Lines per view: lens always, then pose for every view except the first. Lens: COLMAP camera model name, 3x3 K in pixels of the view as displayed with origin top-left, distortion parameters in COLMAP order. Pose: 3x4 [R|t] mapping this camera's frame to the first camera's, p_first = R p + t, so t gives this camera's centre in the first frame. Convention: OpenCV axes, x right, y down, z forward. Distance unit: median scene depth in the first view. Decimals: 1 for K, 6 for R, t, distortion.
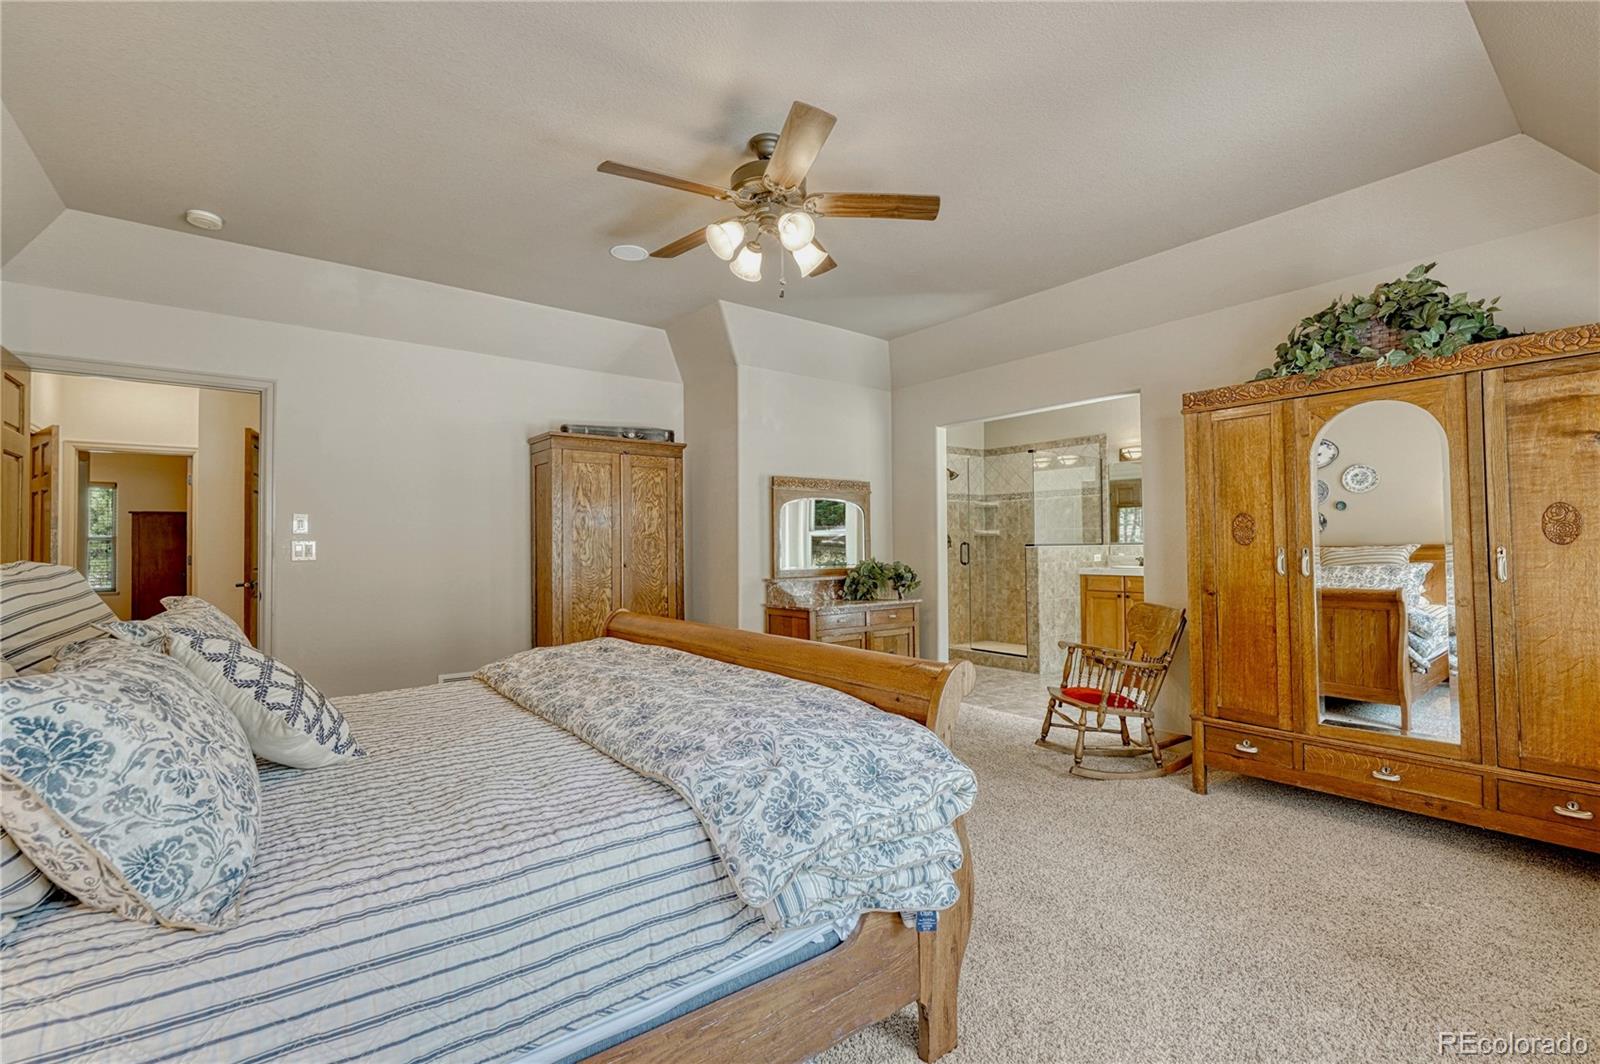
lens RADIAL K [[706.9, 0, 800.0], [0, 706.9, 532.0], [0, 0, 1]] dist [-0.000914, -0.000016]
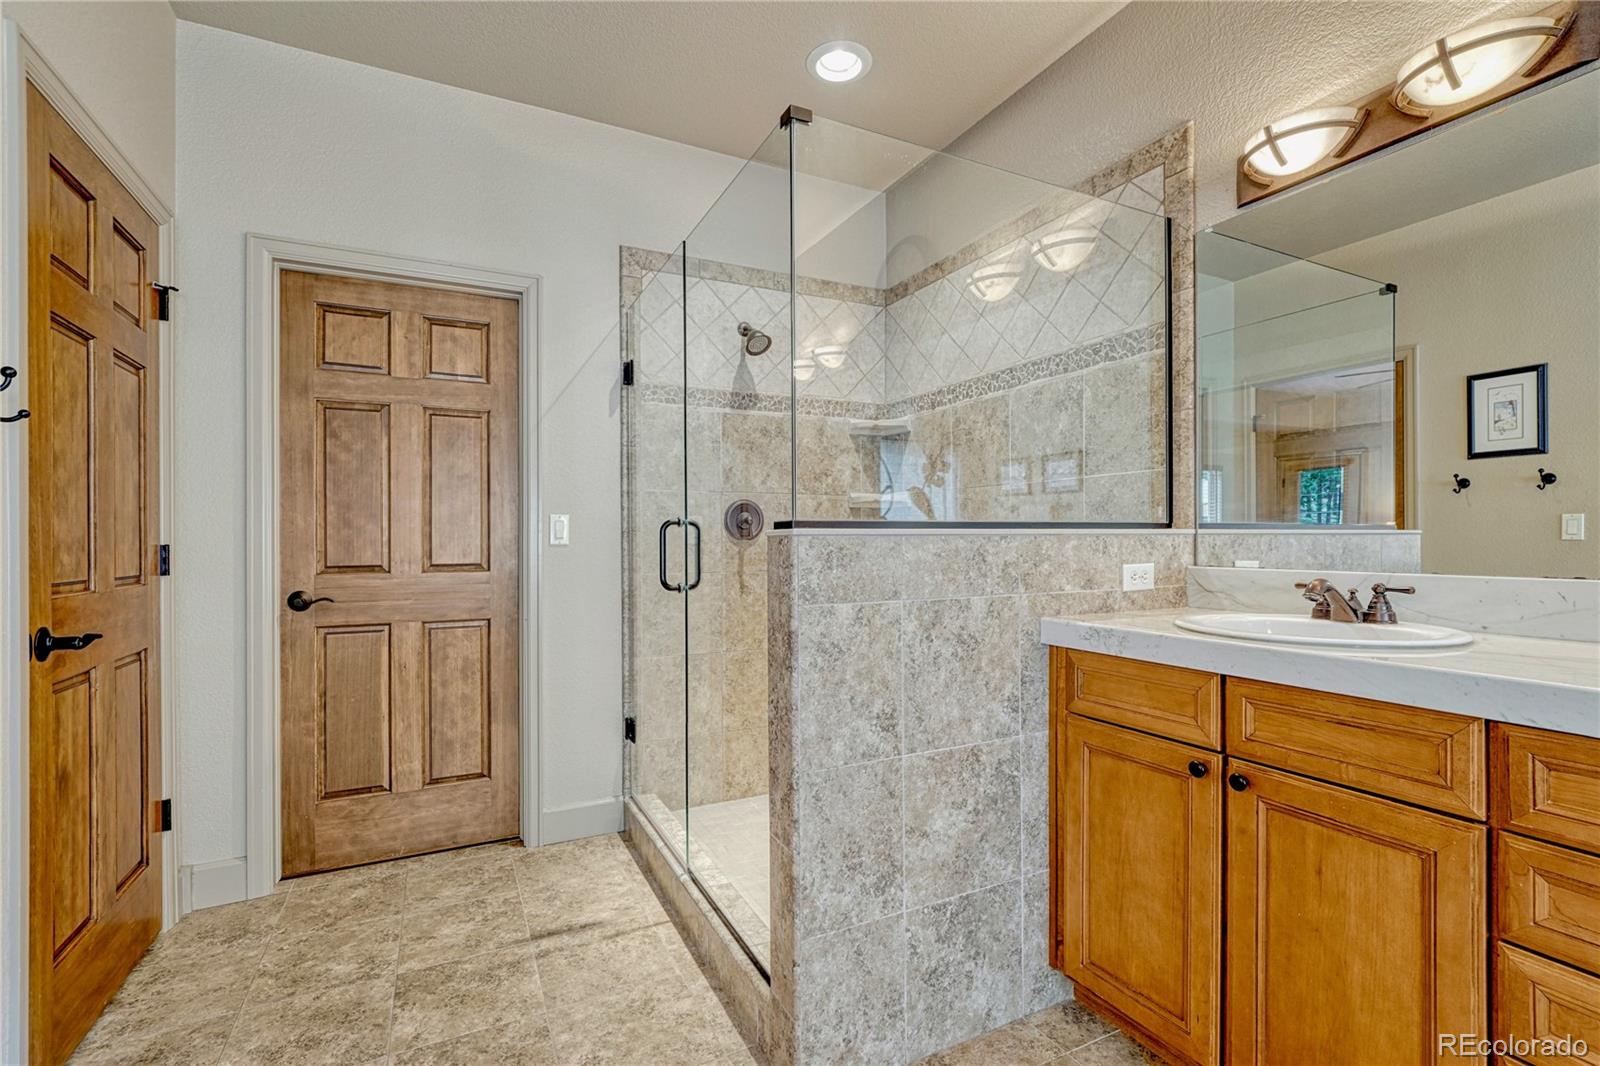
lens RADIAL K [[717.7, 0, 797.4], [0, 717.7, 539.6], [0, 0, 1]] dist [-0.002115, -0.000319]
pose [[0.979900, 0.002354, -0.199477, 0.342755], [0.002133, 0.999750, 0.022279, 0.016233], [0.199480, -0.022256, 0.979649, 0.698481]]
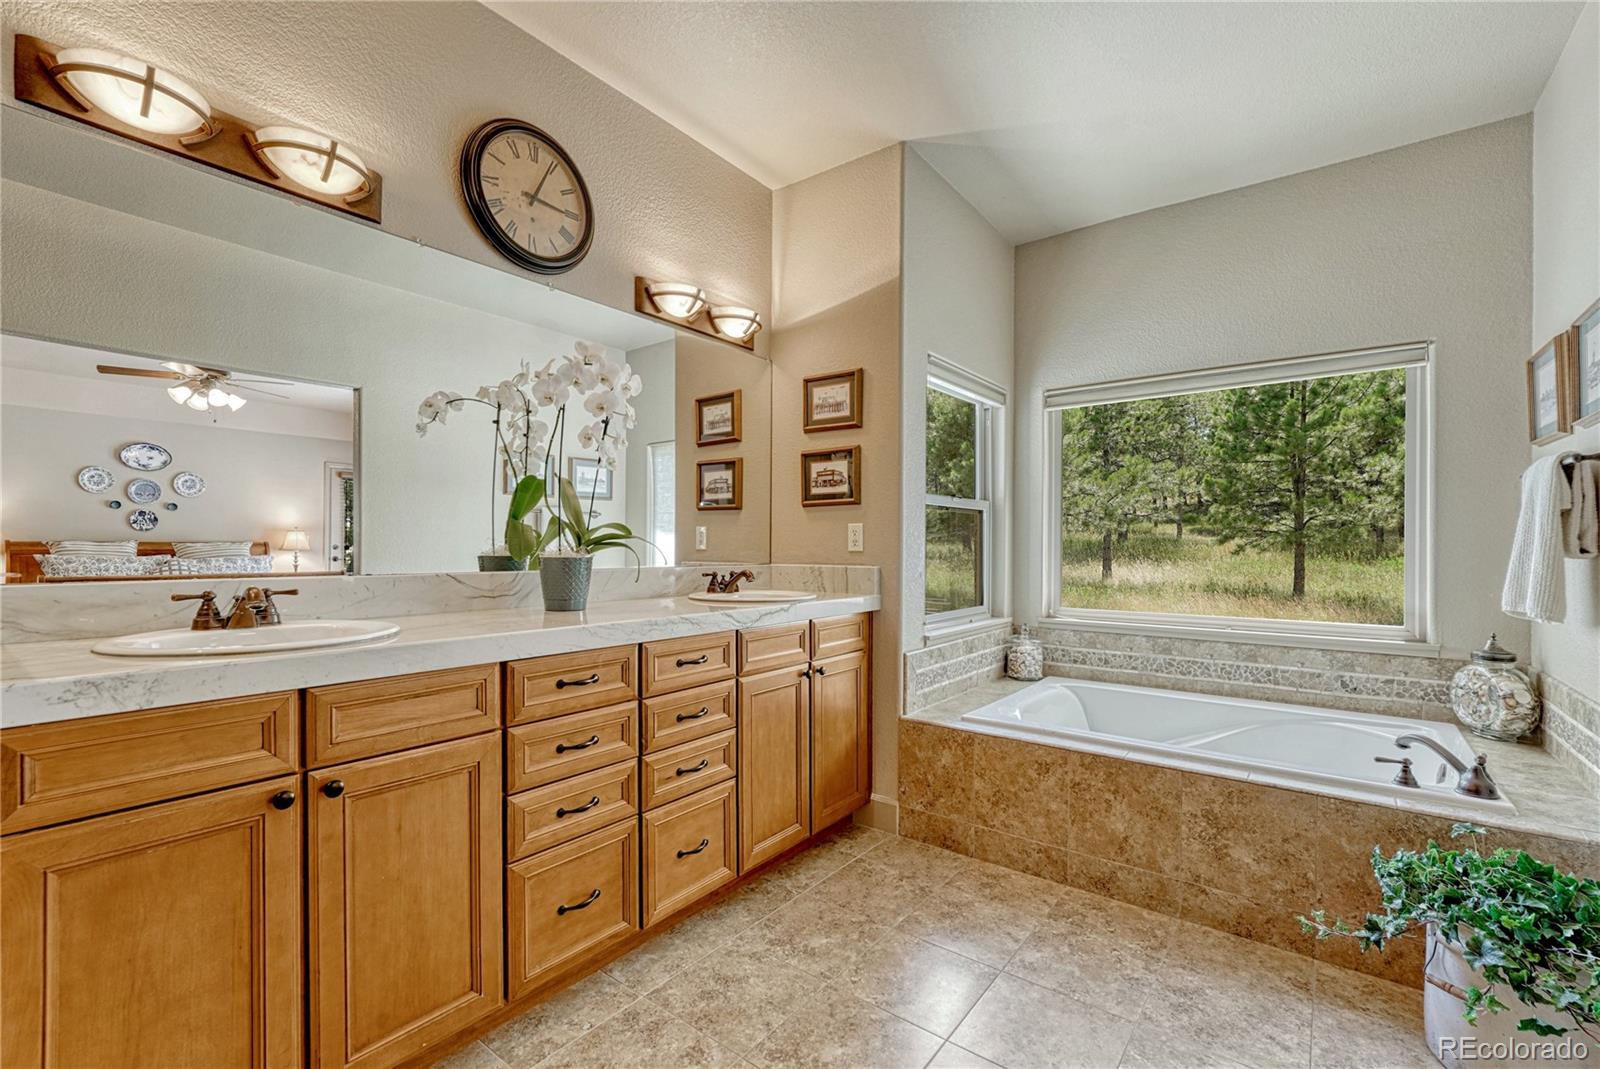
lens RADIAL K [[692.5, 0, 800.1], [0, 692.5, 545.9], [0, 0, 1]] dist [-0.009480, 0.000123]
pose [[-0.252197, 0.007051, 0.967650, 0.216258], [-0.023522, 0.999633, -0.013415, 0.019778], [-0.967390, -0.026144, -0.251939, 0.828375]]
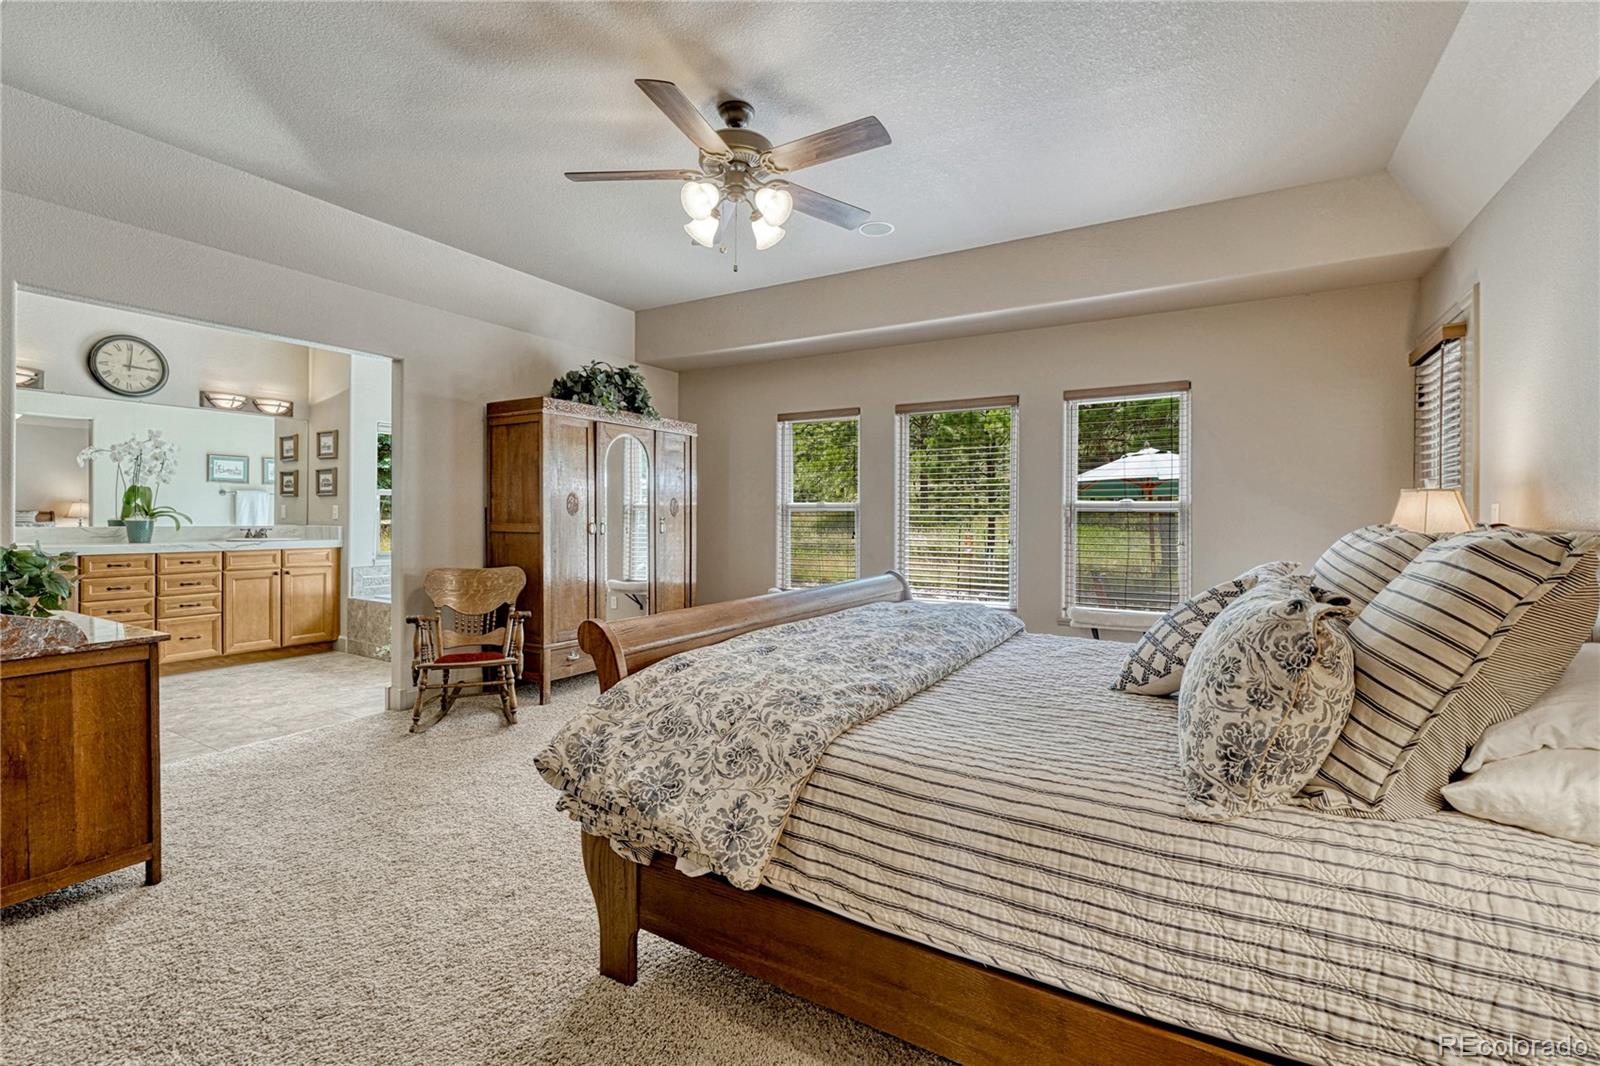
lens RADIAL K [[702.7, 0, 794.1], [0, 702.7, 514.6], [0, 0, 1]] dist [-0.000766, 0.000072]
pose [[-0.364437, 0.006532, 0.931205, -0.380196], [-0.024611, 0.999559, -0.016643, 0.012367], [-0.930903, -0.028983, -0.364115, 0.492572]]
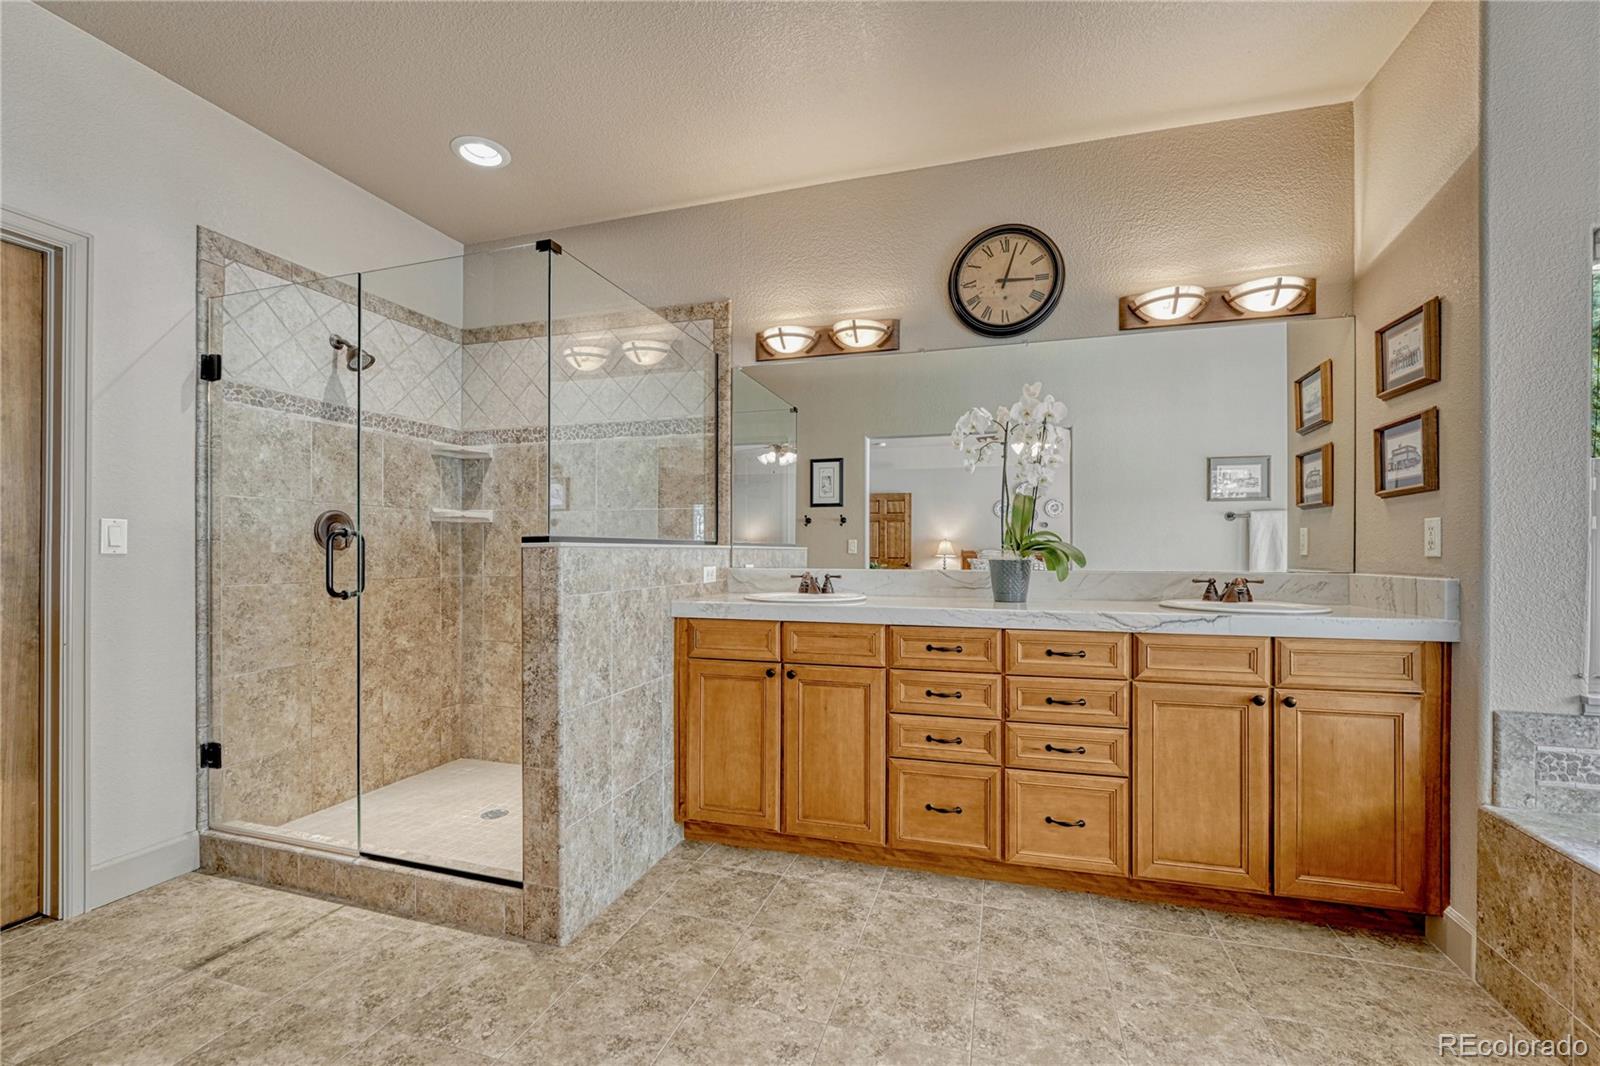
lens RADIAL K [[675.2, 0, 800.7], [0, 675.2, 552.2], [0, 0, 1]] dist [-0.008314, 0.000218]
pose [[0.819225, 0.007661, 0.573421, 0.226063], [-0.019294, 0.999713, 0.014208, 0.015981], [-0.573148, -0.022703, 0.819137, 0.619494]]
